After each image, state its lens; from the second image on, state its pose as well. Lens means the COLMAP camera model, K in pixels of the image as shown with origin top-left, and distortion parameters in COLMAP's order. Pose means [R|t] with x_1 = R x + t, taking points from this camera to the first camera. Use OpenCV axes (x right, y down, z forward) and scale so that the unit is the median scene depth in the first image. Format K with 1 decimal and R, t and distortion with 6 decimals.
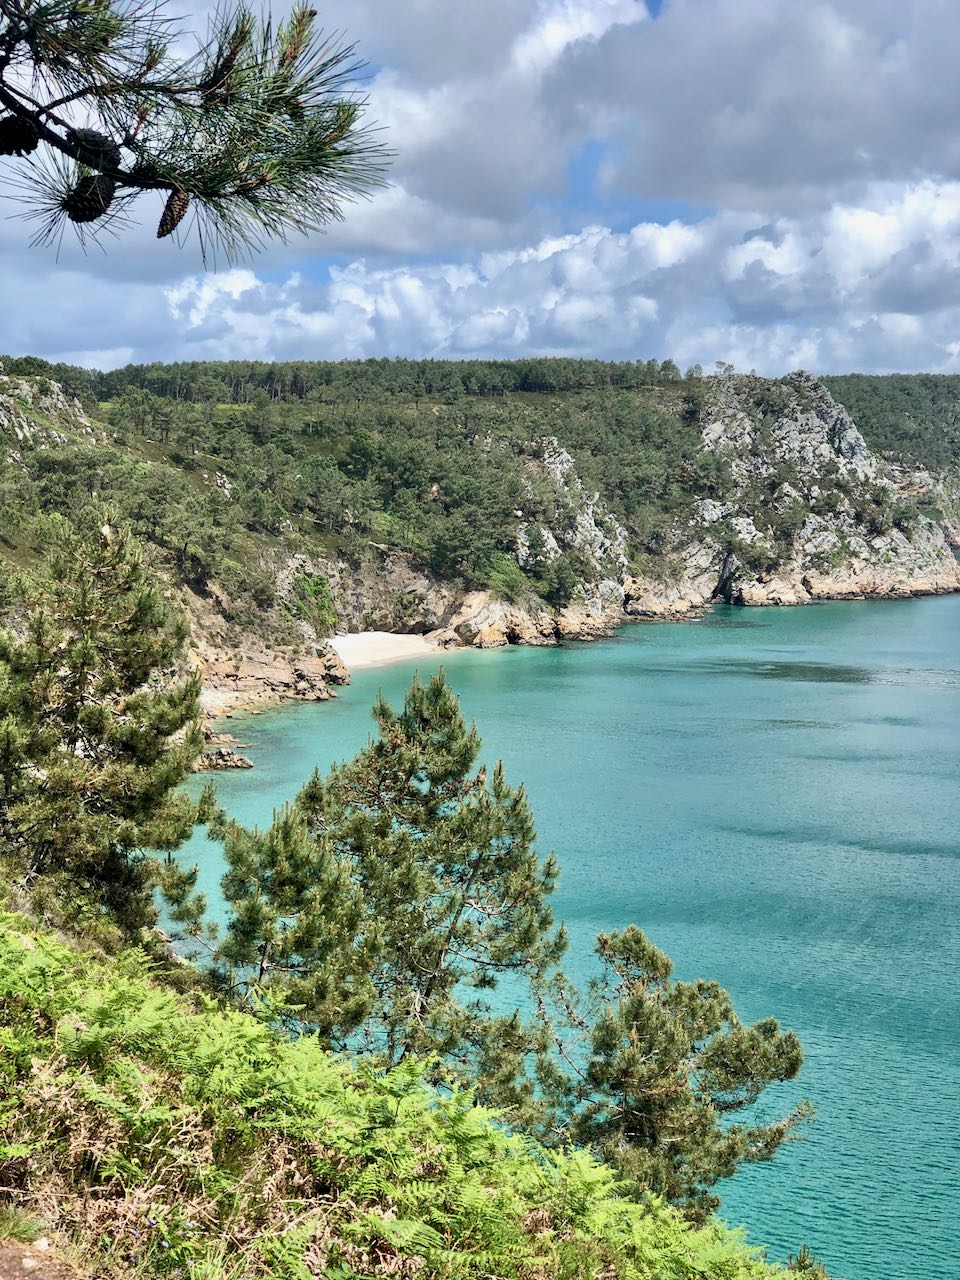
lens RADIAL K [[2103.1, 0, 482.0], [0, 2103.1, 639.4], [0, 0, 1]] dist [0.080903, 0.000000]
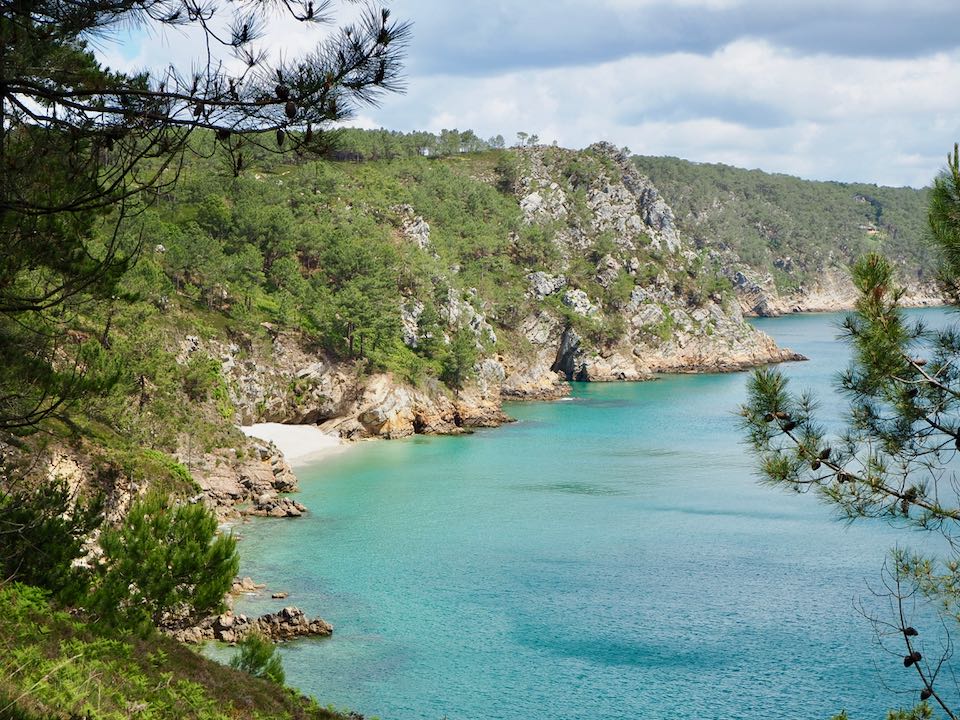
lens RADIAL K [[1907.2, 0, 478.7], [0, 1907.2, 360.0], [0, 0, 1]] dist [0.064836, 0.000000]
pose [[0.983809, -0.017170, 0.178394, -0.079340], [0.021552, 0.999511, -0.022657, -0.007476], [-0.177918, 0.026135, 0.983698, 0.157080]]
